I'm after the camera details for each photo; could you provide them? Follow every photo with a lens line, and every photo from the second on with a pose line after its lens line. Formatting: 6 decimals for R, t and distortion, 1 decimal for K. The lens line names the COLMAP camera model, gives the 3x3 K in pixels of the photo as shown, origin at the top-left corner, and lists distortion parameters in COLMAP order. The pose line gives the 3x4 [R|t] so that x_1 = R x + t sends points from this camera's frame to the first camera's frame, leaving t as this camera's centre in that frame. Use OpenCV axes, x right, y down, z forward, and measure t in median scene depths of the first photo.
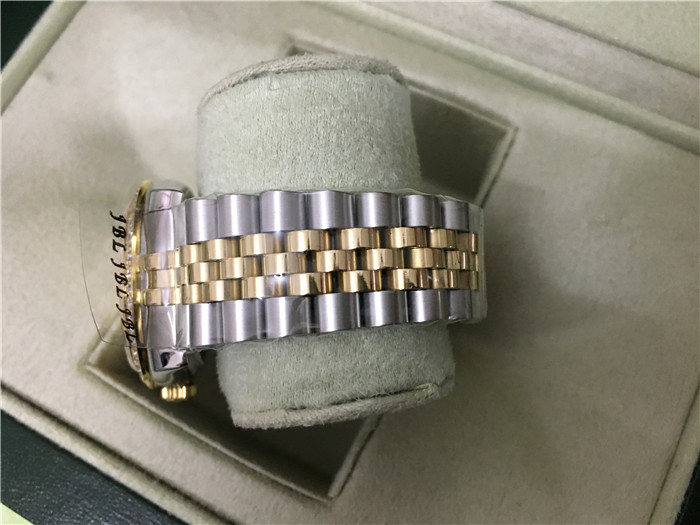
lens RADIAL K [[636.9, 0, 350.0], [0, 636.9, 262.5], [0, 0, 1]] dist [0.083878, -0.190244]
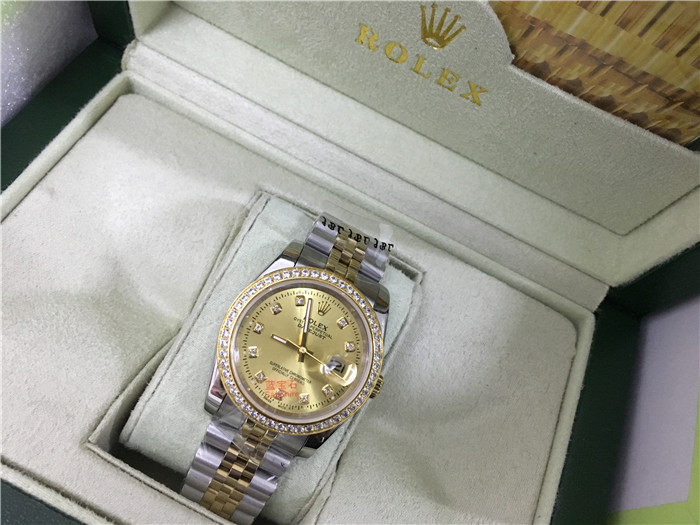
lens RADIAL K [[623.1, 0, 350.0], [0, 623.1, 262.5], [0, 0, 1]] dist [0.083982, -0.150526]
pose [[0.952542, 0.092575, 0.289989, -0.305986], [-0.039602, 0.982225, -0.183481, 0.028802], [-0.301820, 0.163289, 0.939277, -0.252488]]
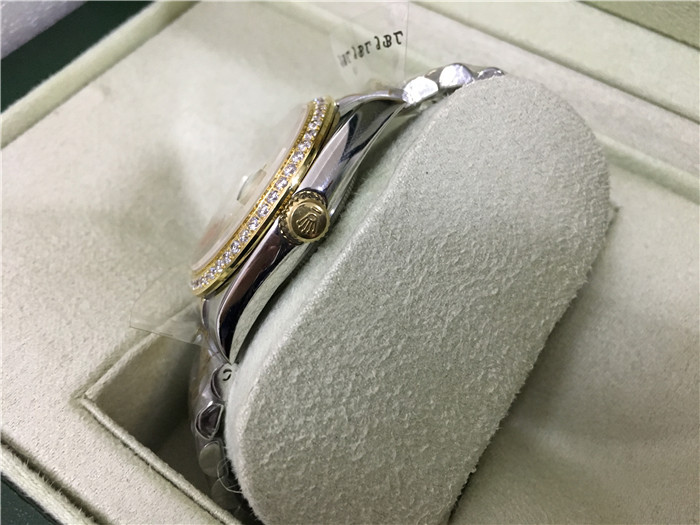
lens RADIAL K [[636.9, 0, 350.0], [0, 636.9, 262.5], [0, 0, 1]] dist [0.083878, -0.190244]
pose [[0.988817, 0.145645, 0.032054, -0.133881], [-0.131609, 0.953327, -0.271746, 0.164740], [-0.070137, 0.264489, 0.961835, 0.180335]]
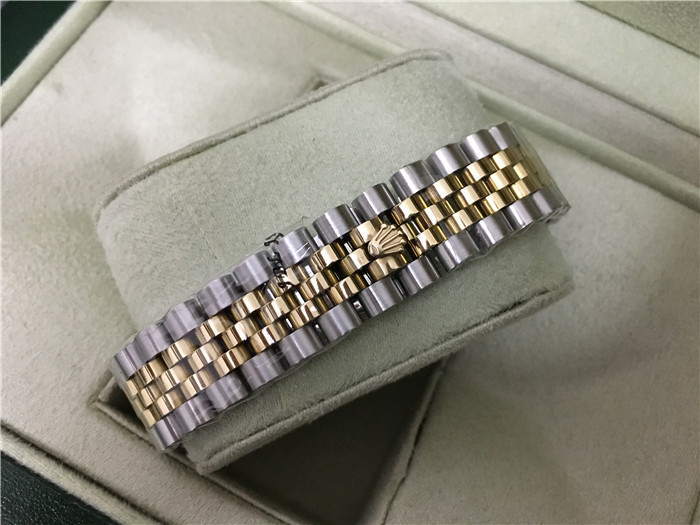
lens RADIAL K [[636.9, 0, 350.0], [0, 636.9, 262.5], [0, 0, 1]] dist [0.083878, -0.190244]
pose [[0.990218, 0.054504, 0.128445, -0.173721], [-0.047690, 0.997317, -0.055543, -0.005449], [-0.131127, 0.048874, 0.990160, 0.033072]]
